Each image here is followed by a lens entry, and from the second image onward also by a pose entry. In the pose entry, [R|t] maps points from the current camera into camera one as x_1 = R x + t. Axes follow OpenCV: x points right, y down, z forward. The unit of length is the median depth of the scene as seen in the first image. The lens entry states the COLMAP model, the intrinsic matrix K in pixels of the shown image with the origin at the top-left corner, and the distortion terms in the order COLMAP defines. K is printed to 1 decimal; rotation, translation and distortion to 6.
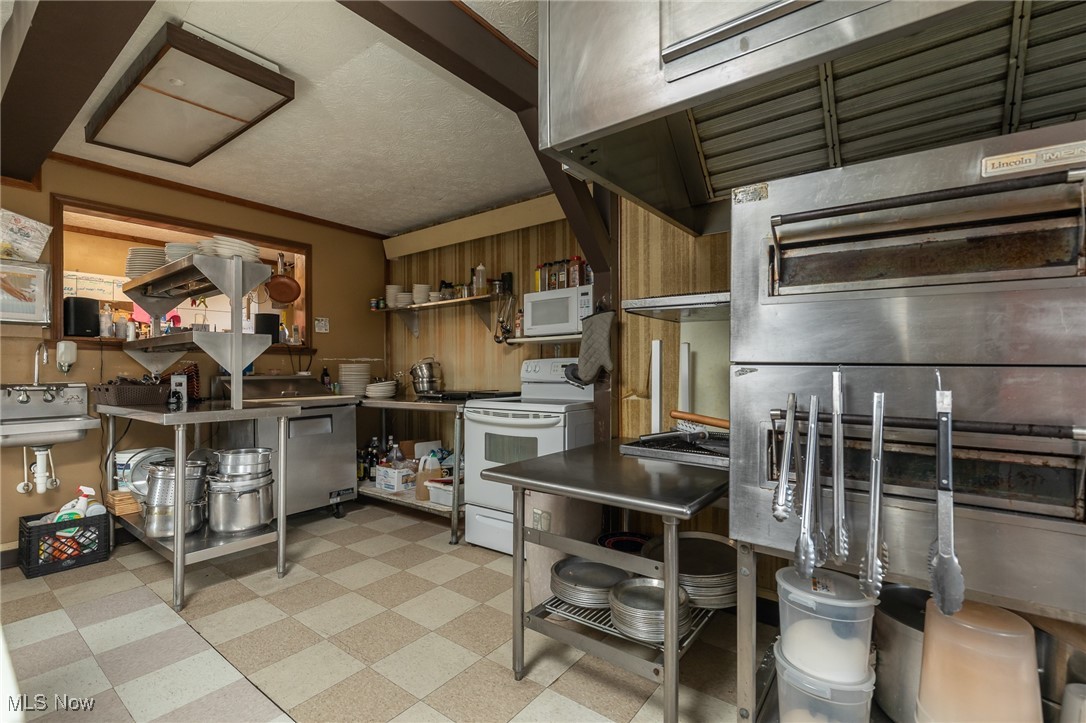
lens RADIAL K [[486.1, 0, 543.0], [0, 486.1, 361.5], [0, 0, 1]] dist [0.002855, 0.000260]
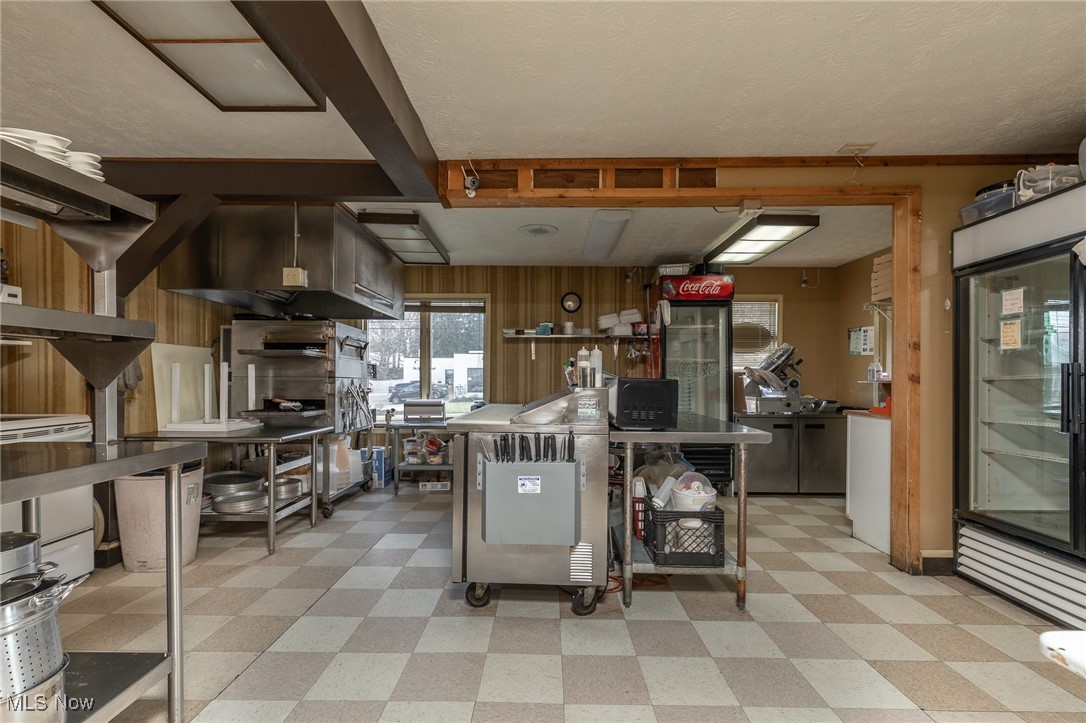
lens RADIAL K [[487.7, 0, 537.6], [0, 487.7, 379.0], [0, 0, 1]] dist [0.000416, 0.000094]
pose [[-0.590845, -0.000805, 0.806785, -1.268666], [-0.006903, 0.999968, -0.004058, 0.011722], [-0.806756, -0.007967, -0.590831, 0.793099]]
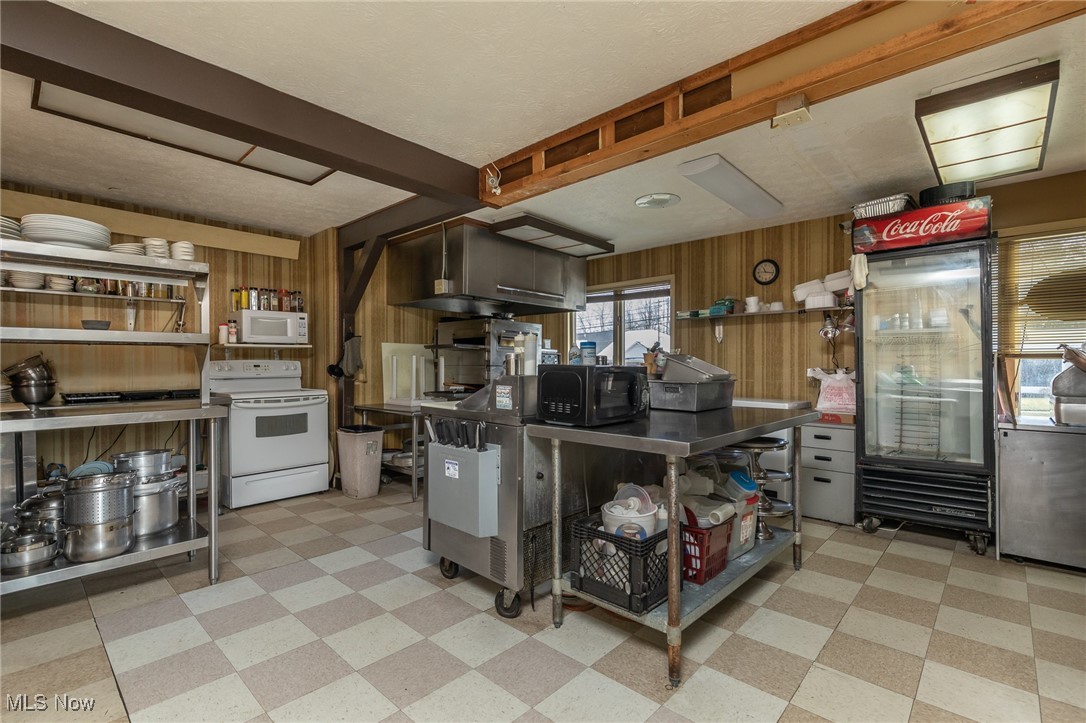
lens RADIAL K [[486.1, 0, 543.0], [0, 486.1, 361.5], [0, 0, 1]] dist [0.002855, 0.000260]
pose [[0.098274, 0.011447, 0.995094, -1.418097], [-0.004874, 0.999927, -0.011021, 0.008631], [-0.995147, -0.003767, 0.098322, 0.111075]]
